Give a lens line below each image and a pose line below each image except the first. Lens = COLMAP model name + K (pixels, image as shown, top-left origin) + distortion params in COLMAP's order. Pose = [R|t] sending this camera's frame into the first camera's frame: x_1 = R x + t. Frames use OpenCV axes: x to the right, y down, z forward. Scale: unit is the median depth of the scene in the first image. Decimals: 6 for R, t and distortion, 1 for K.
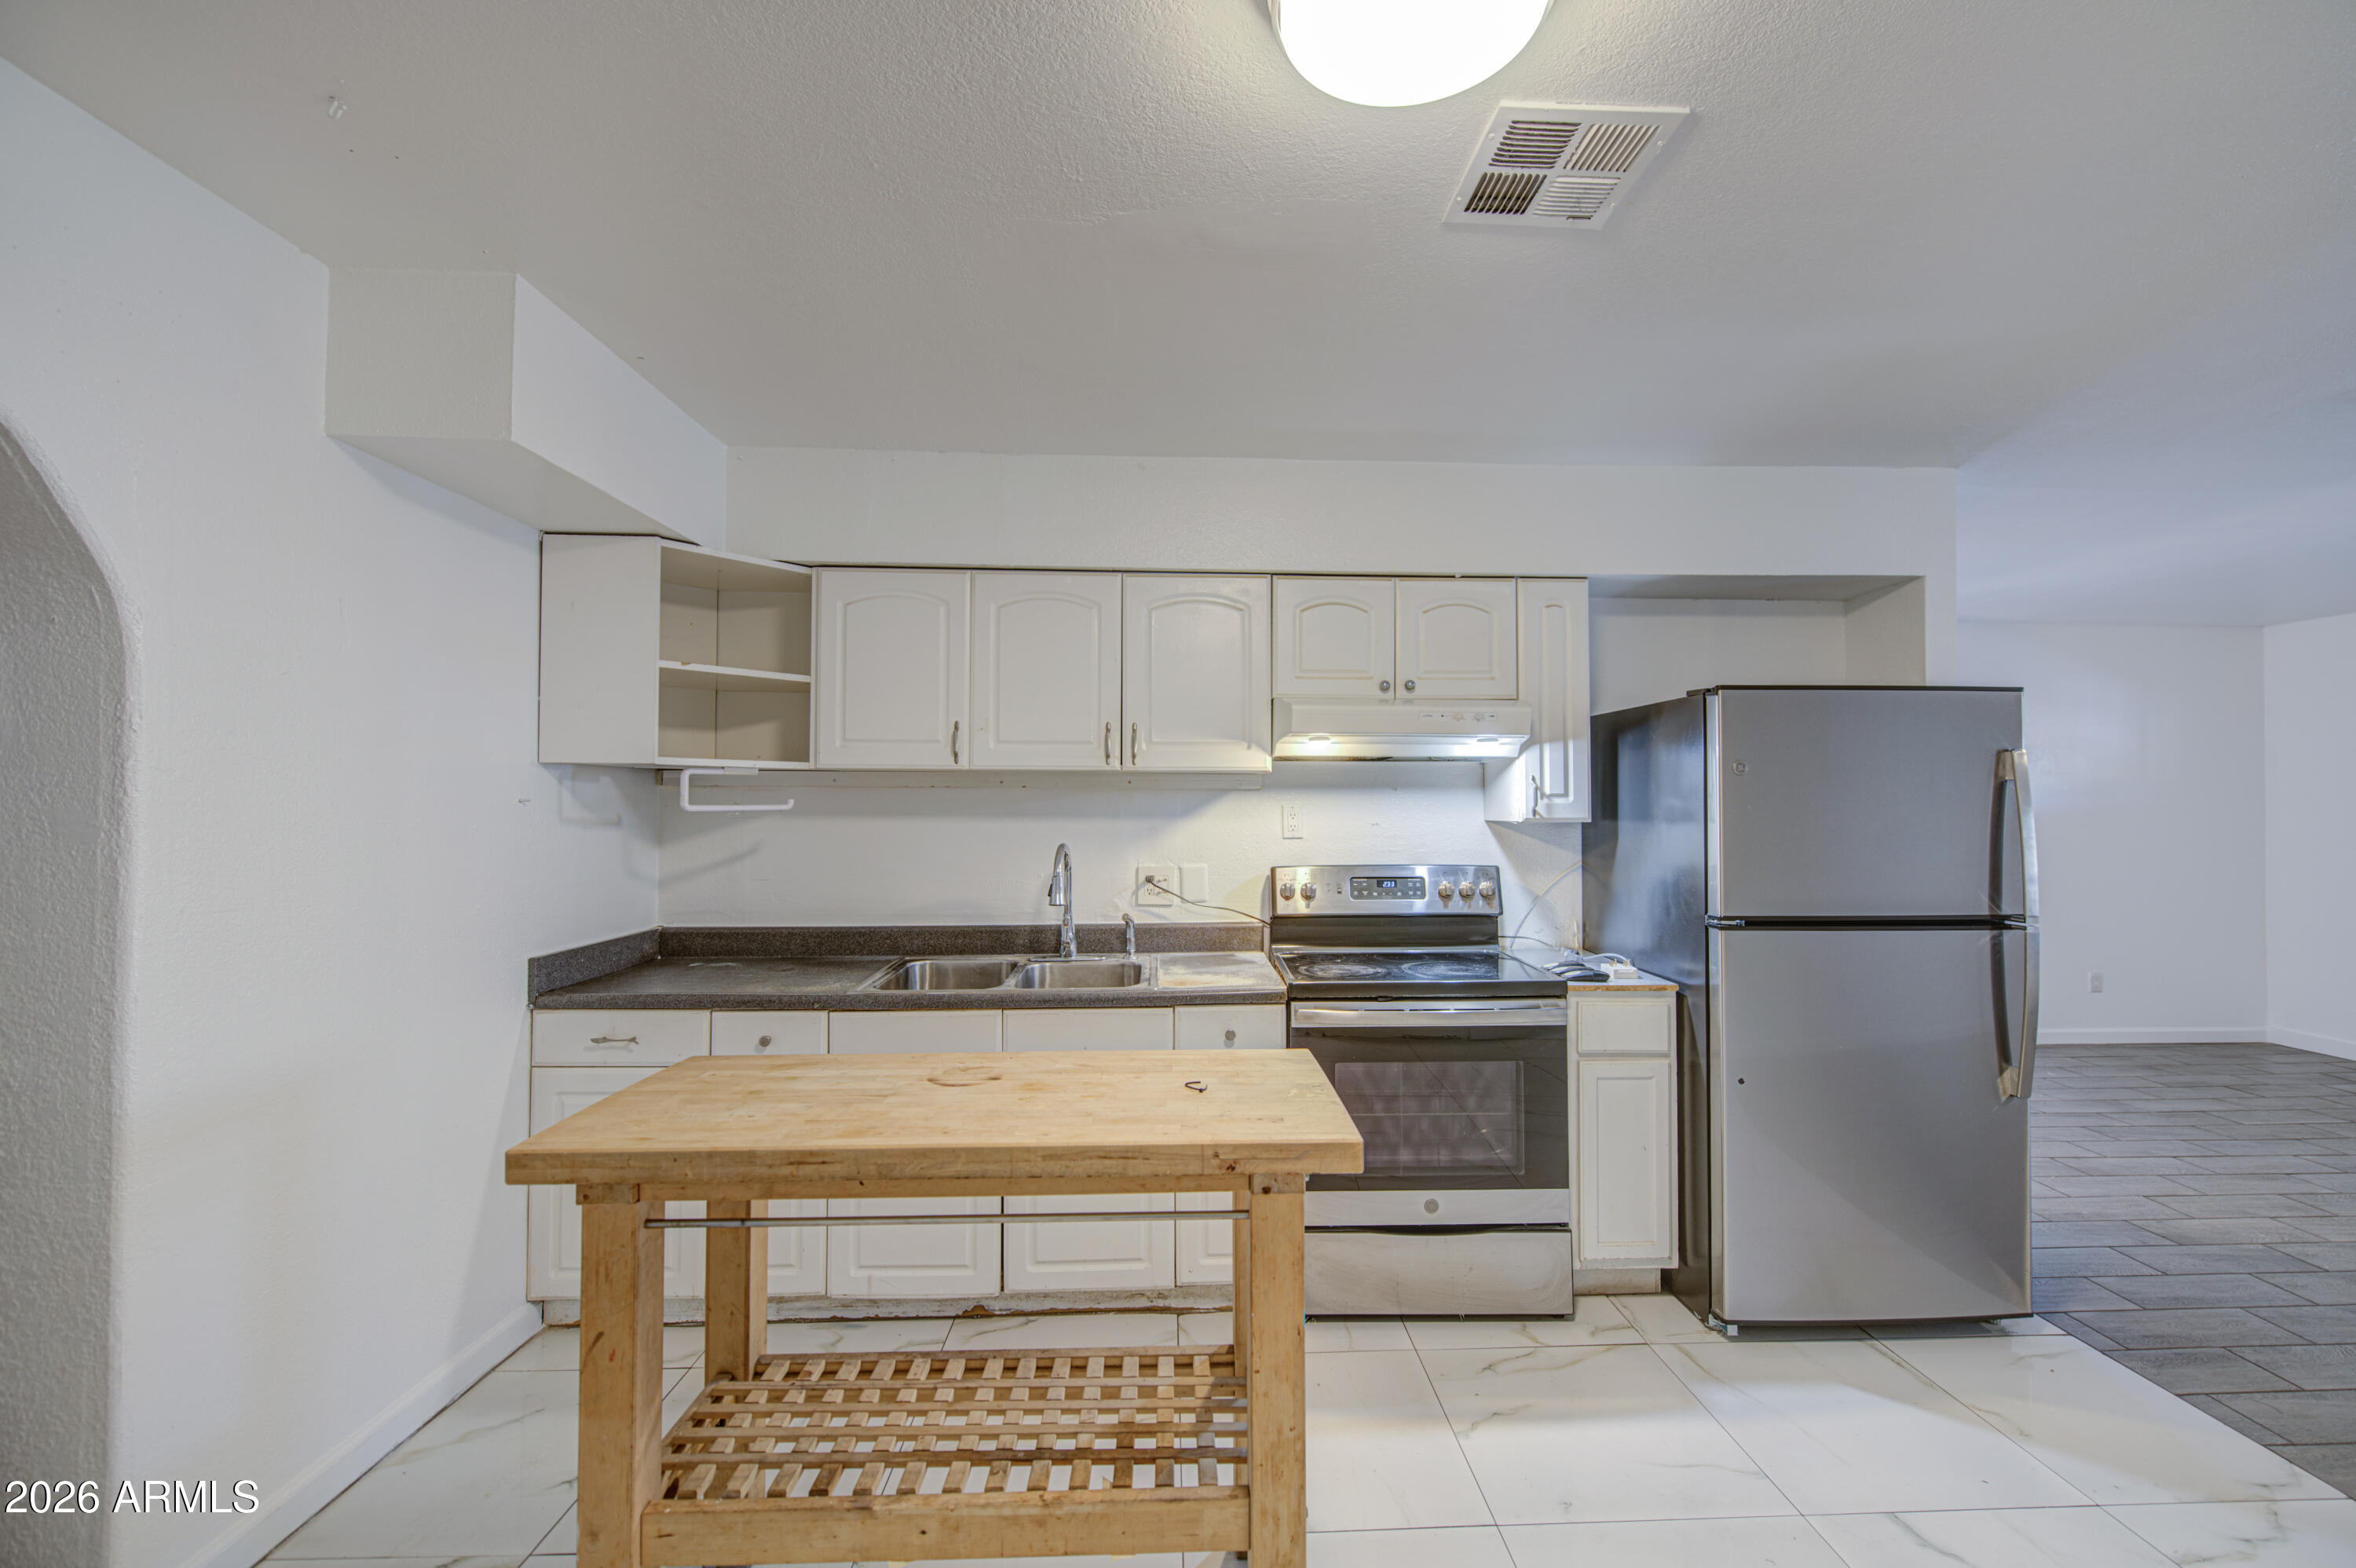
lens RADIAL K [[970.0, 0, 1224.4], [0, 970.0, 787.2], [0, 0, 1]] dist [0.008639, -0.001295]
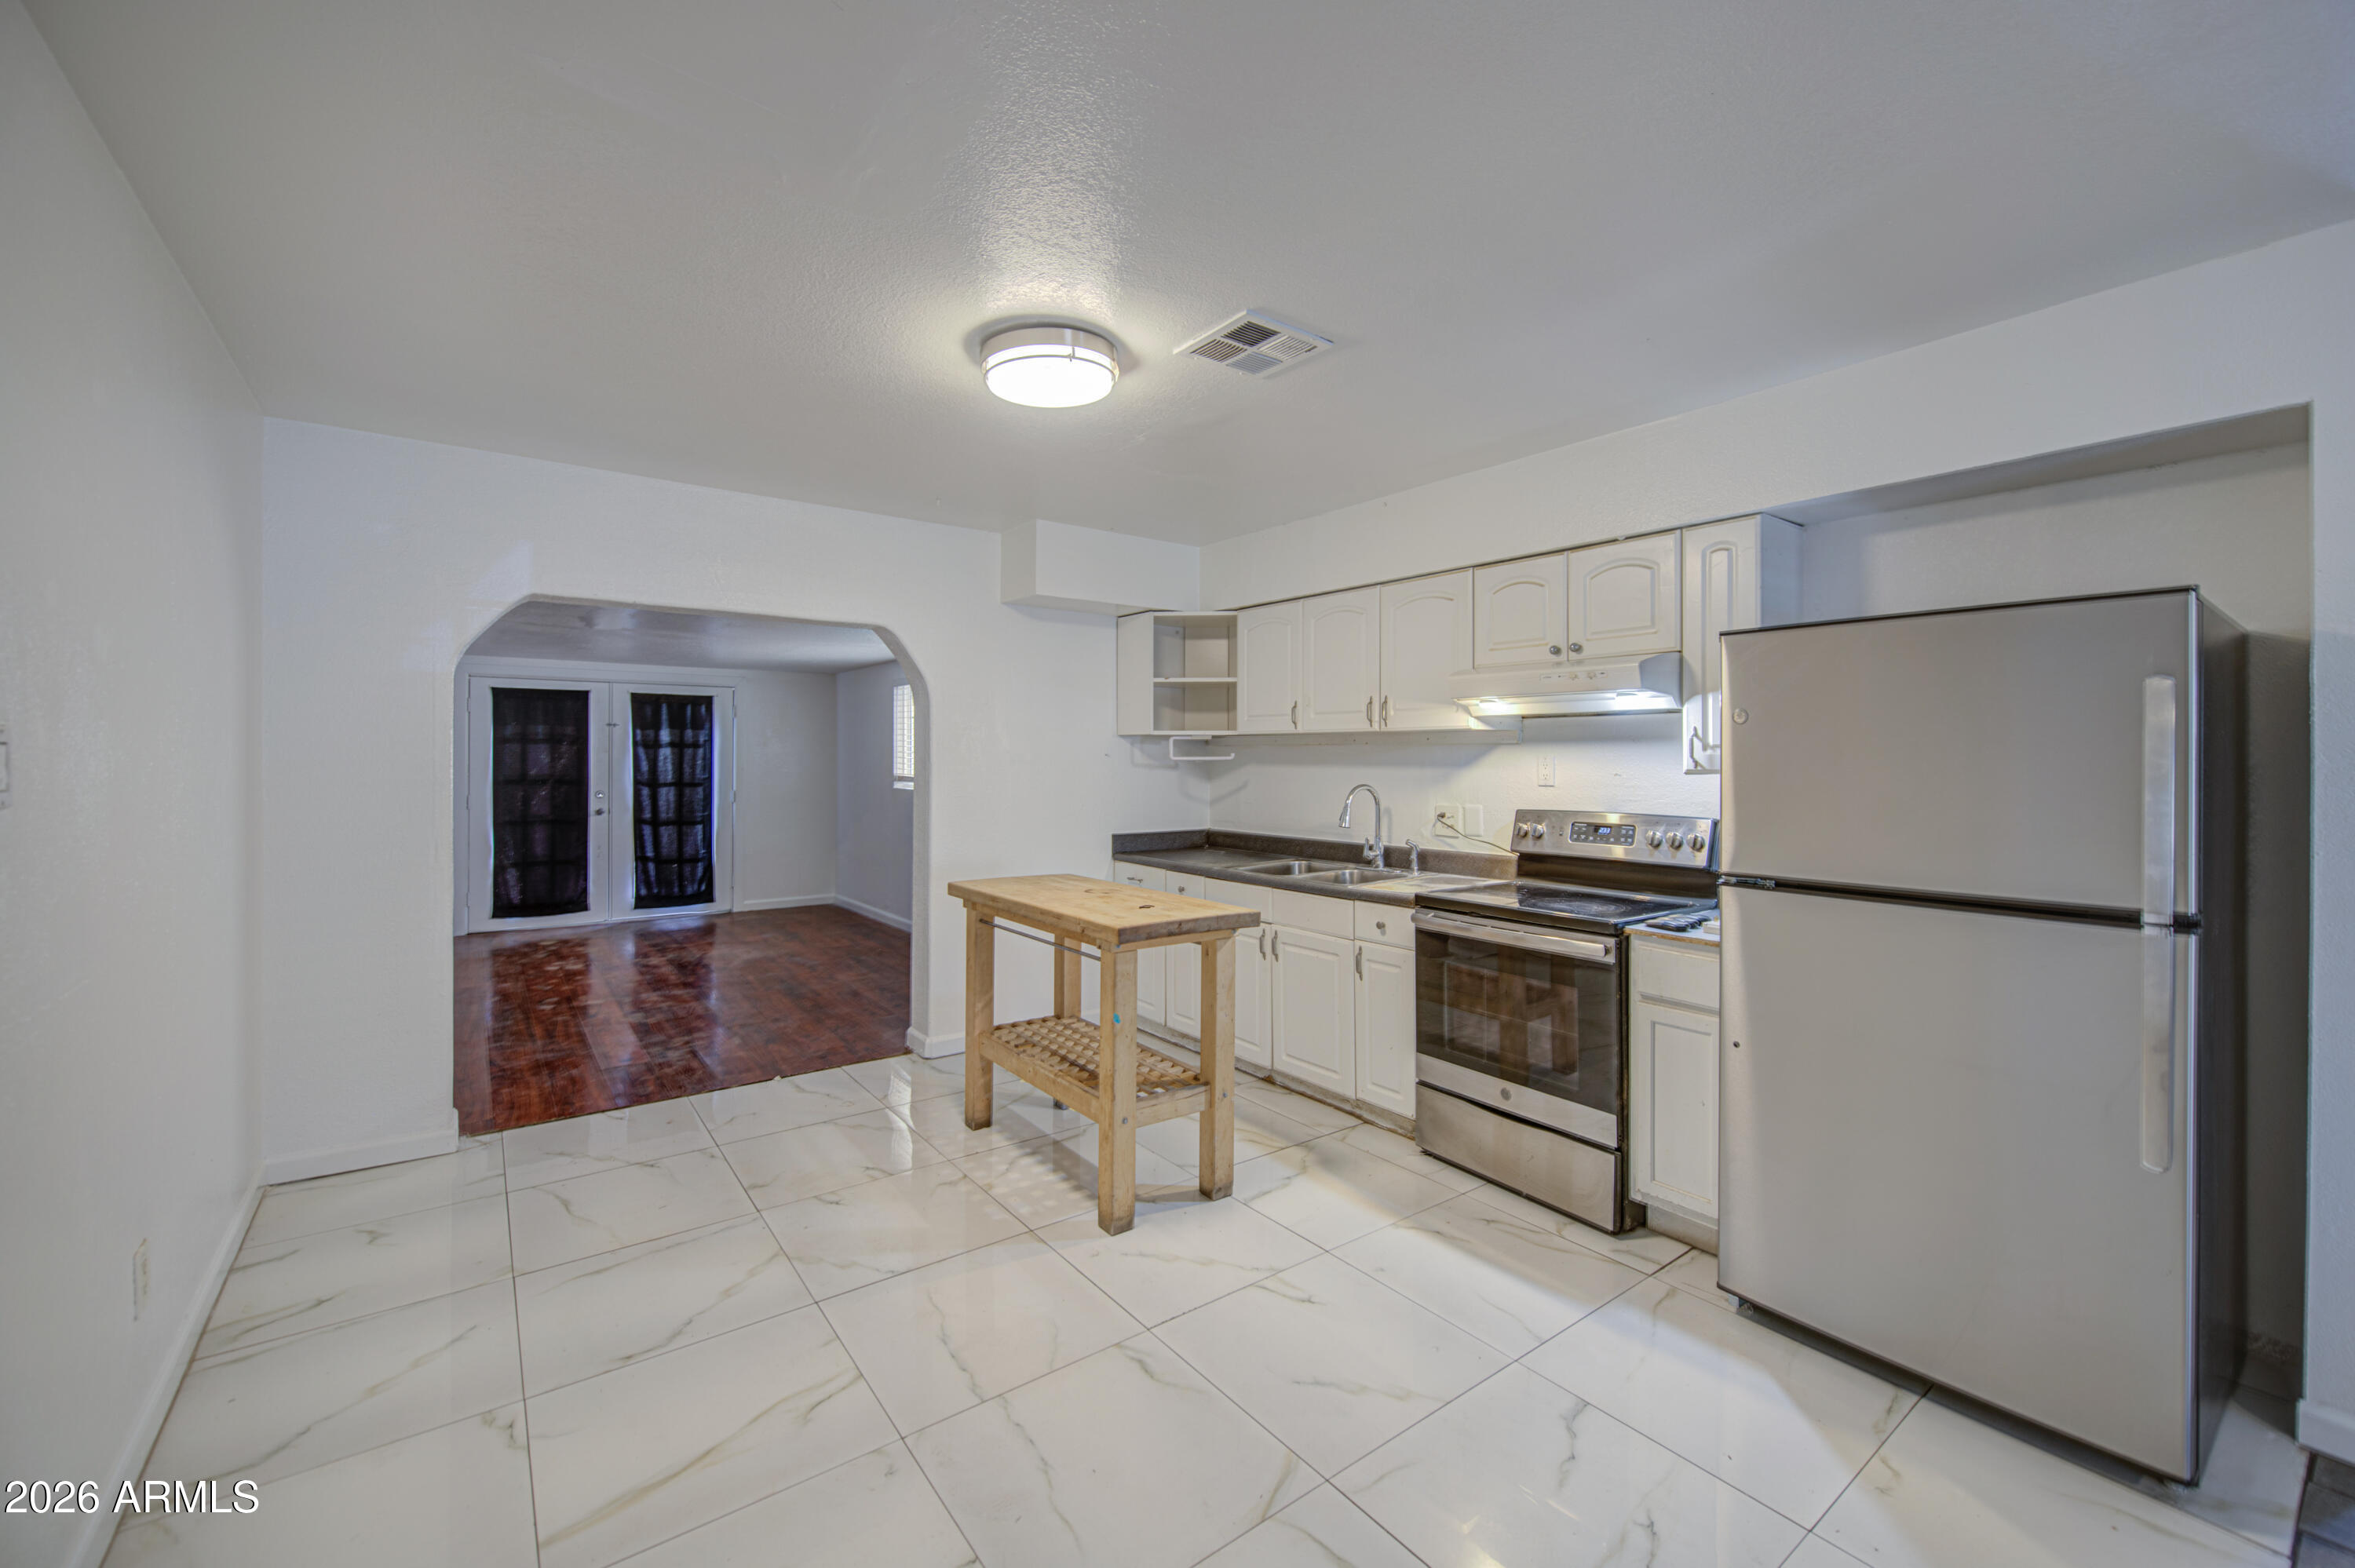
lens RADIAL K [[969.5, 0, 1193.3], [0, 969.5, 758.5], [0, 0, 1]] dist [0.008639, -0.001295]
pose [[0.562053, 0.000922, -0.827101, 0.875752], [0.012311, 0.999879, 0.009480, 0.004854], [0.827010, -0.015510, 0.561974, 0.022600]]
